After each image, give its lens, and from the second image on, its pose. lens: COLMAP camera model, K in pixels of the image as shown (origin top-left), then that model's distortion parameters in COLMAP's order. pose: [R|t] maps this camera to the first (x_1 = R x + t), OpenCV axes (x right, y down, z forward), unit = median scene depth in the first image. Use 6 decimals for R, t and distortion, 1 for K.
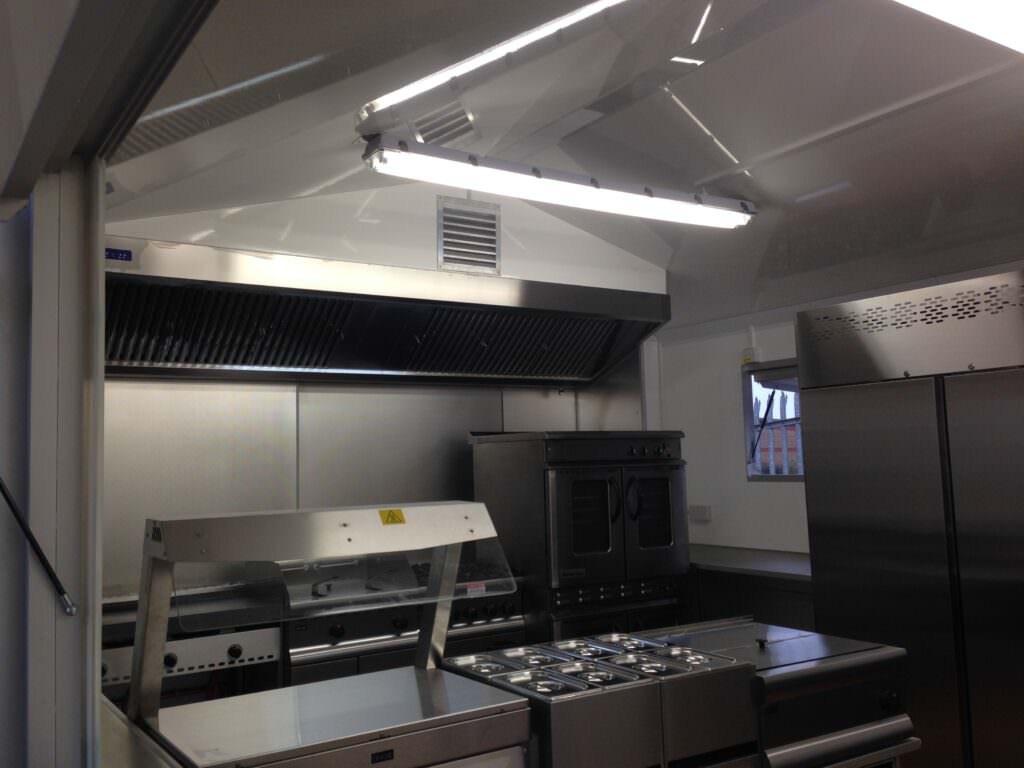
lens RADIAL K [[927.7, 0, 499.8], [0, 927.7, 383.6], [0, 0, 1]] dist [0.144287, -0.200834]
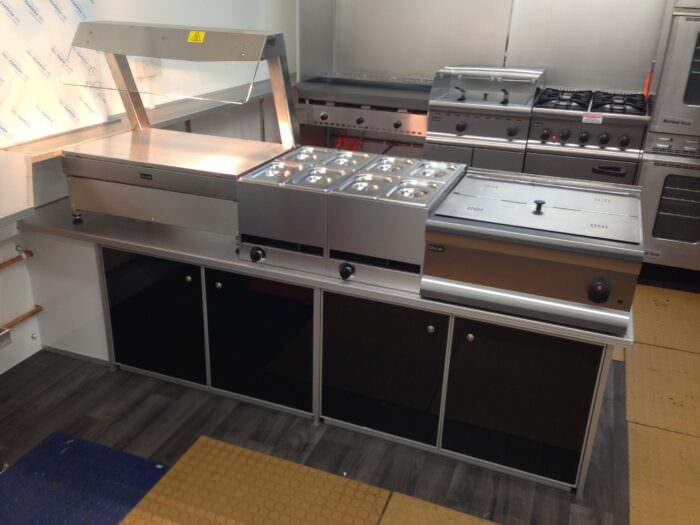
lens RADIAL K [[634.2, 0, 341.6], [0, 634.2, 262.2], [0, 0, 1]] dist [0.144287, -0.200834]
pose [[0.577699, 0.361615, -0.731778, 0.499859], [0.029033, 0.886841, 0.461161, -0.003901], [0.815733, -0.287658, 0.501829, 0.315819]]
